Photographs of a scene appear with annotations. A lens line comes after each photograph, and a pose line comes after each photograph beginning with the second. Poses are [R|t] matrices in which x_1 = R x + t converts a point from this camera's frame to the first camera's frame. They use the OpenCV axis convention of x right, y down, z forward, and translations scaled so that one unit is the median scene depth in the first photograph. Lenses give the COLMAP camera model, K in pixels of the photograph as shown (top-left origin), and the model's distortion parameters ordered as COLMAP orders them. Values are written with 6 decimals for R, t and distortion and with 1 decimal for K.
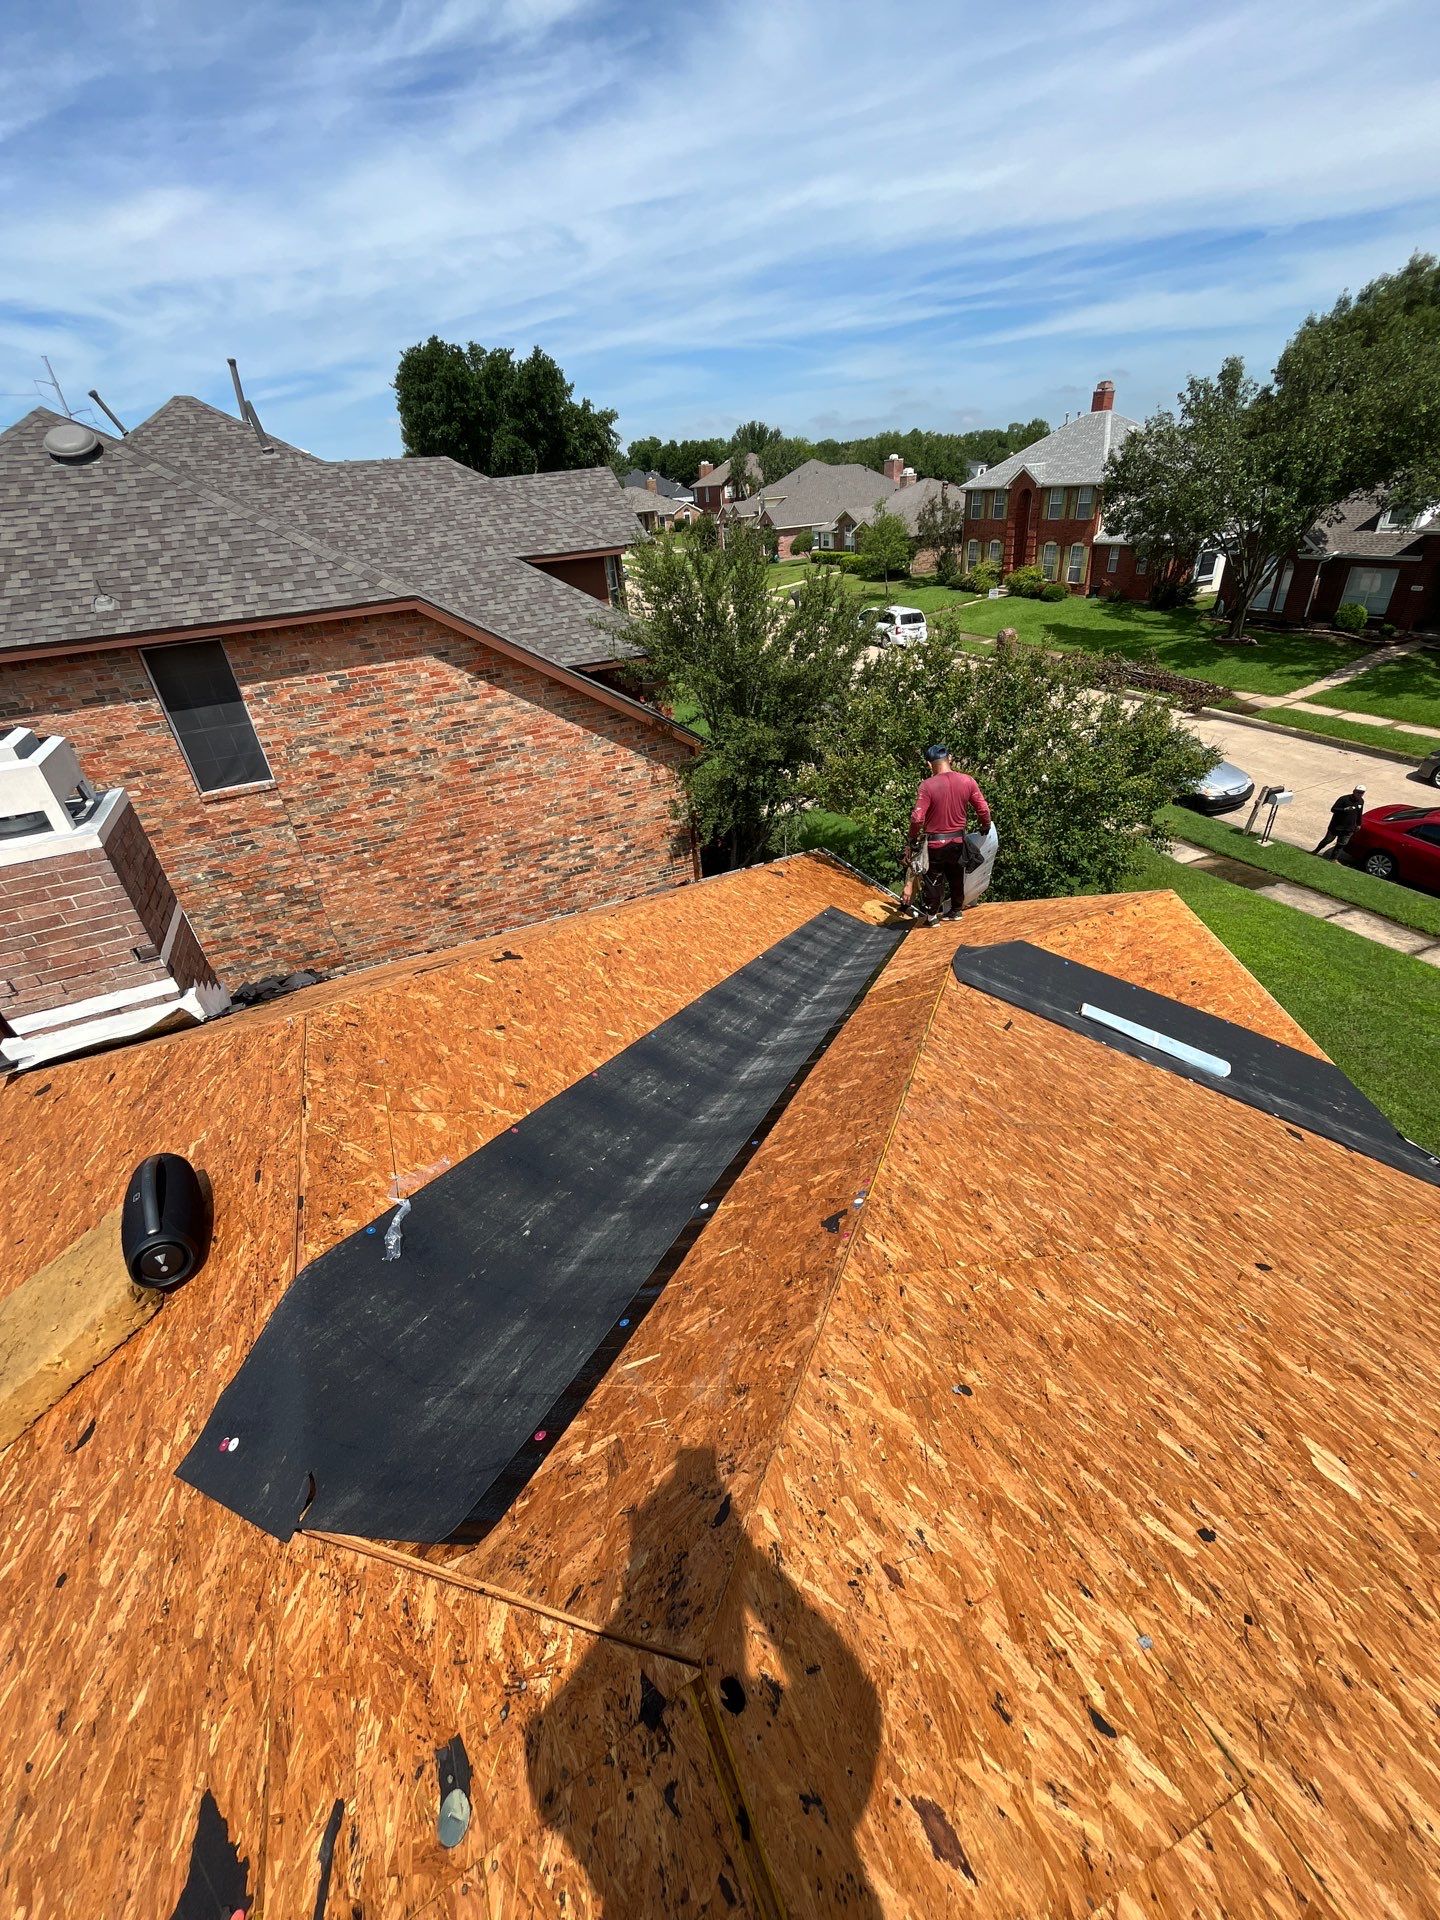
lens RADIAL K [[790.6, 0, 736.1], [0, 790.6, 950.5], [0, 0, 1]] dist [-0.002439, 0.002408]
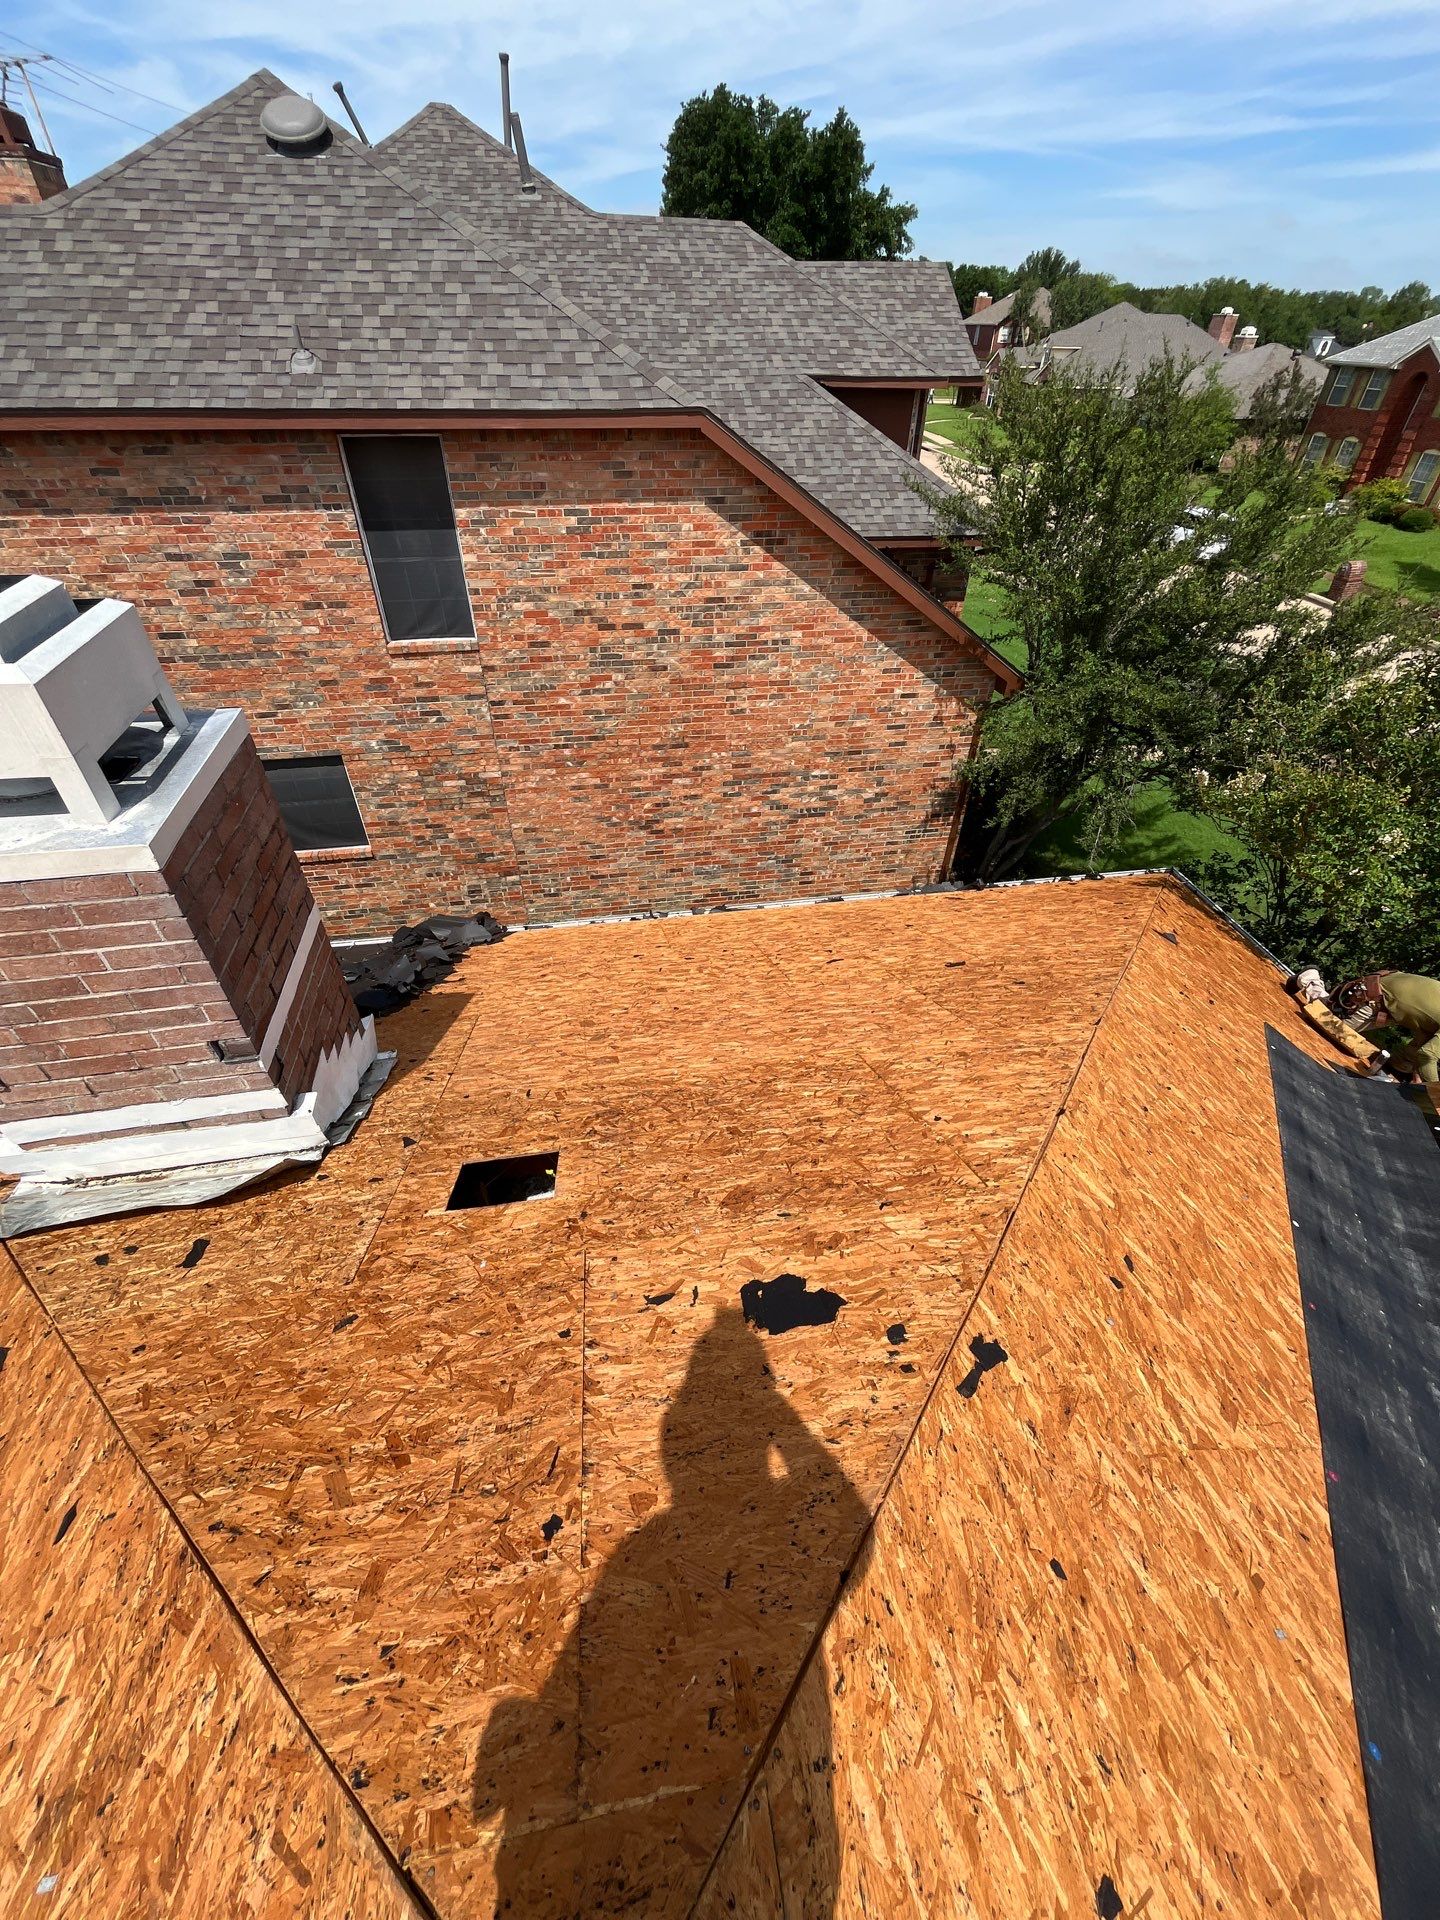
lens RADIAL K [[771.0, 0, 724.7], [0, 771.0, 937.9], [0, 0, 1]] dist [-0.003600, 0.002110]
pose [[0.963933, 0.227008, -0.138923, -0.166504], [-0.204655, 0.965937, 0.158372, -0.095883], [0.170143, -0.124228, 0.977558, 0.248475]]
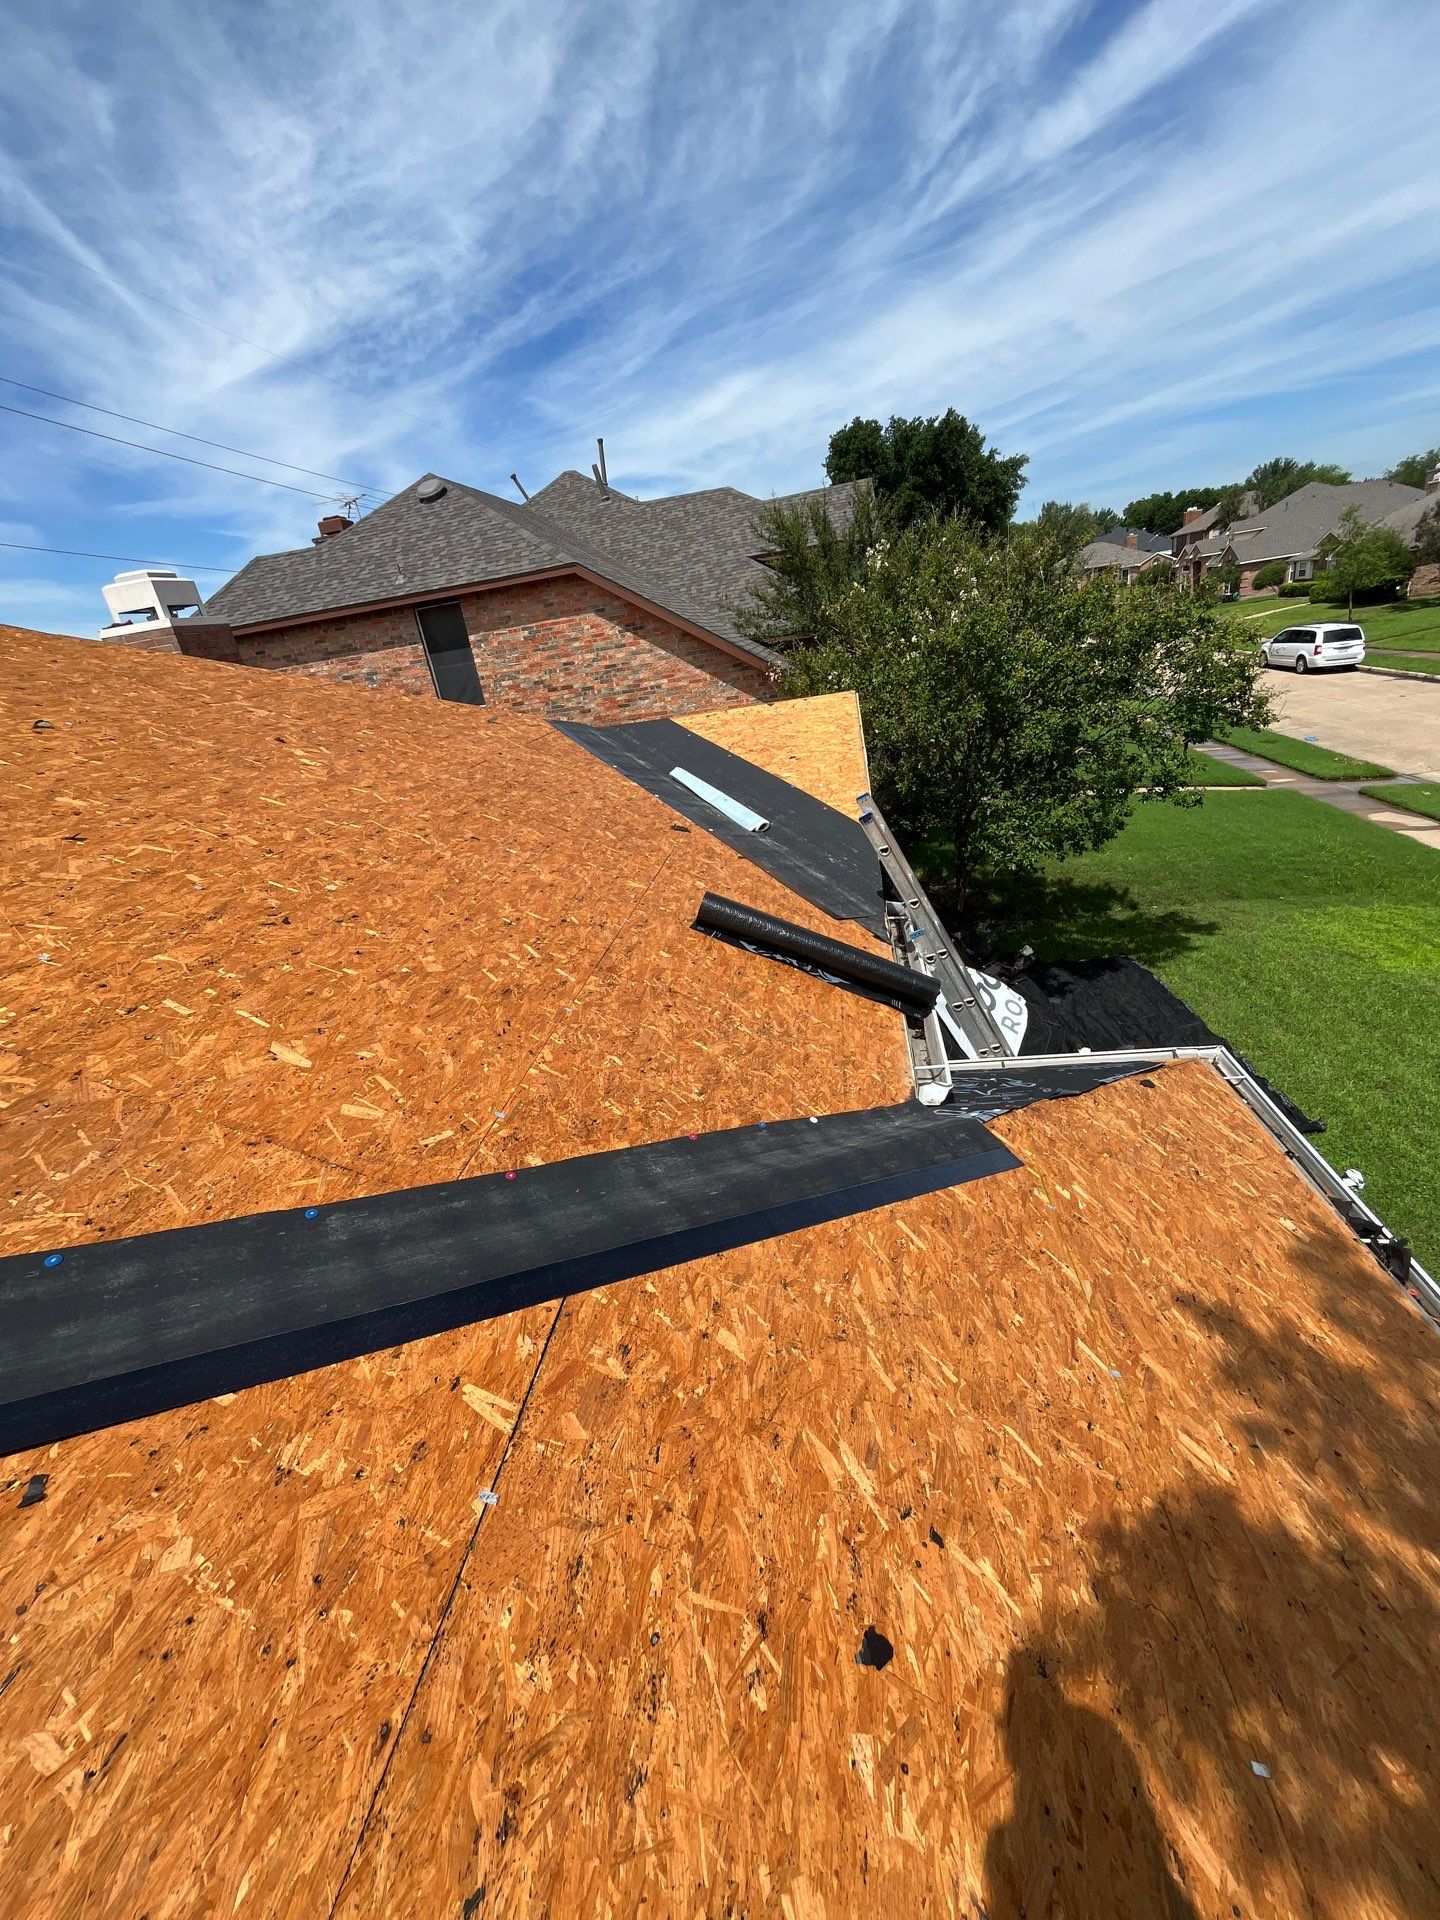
lens RADIAL K [[771.0, 0, 728.0], [0, 771.0, 934.9], [0, 0, 1]] dist [-0.003600, 0.002110]
pose [[0.854443, 0.144186, -0.499137, 0.475918], [-0.188912, 0.981181, -0.039952, 0.142937], [0.483983, 0.128430, 0.865602, 0.084128]]
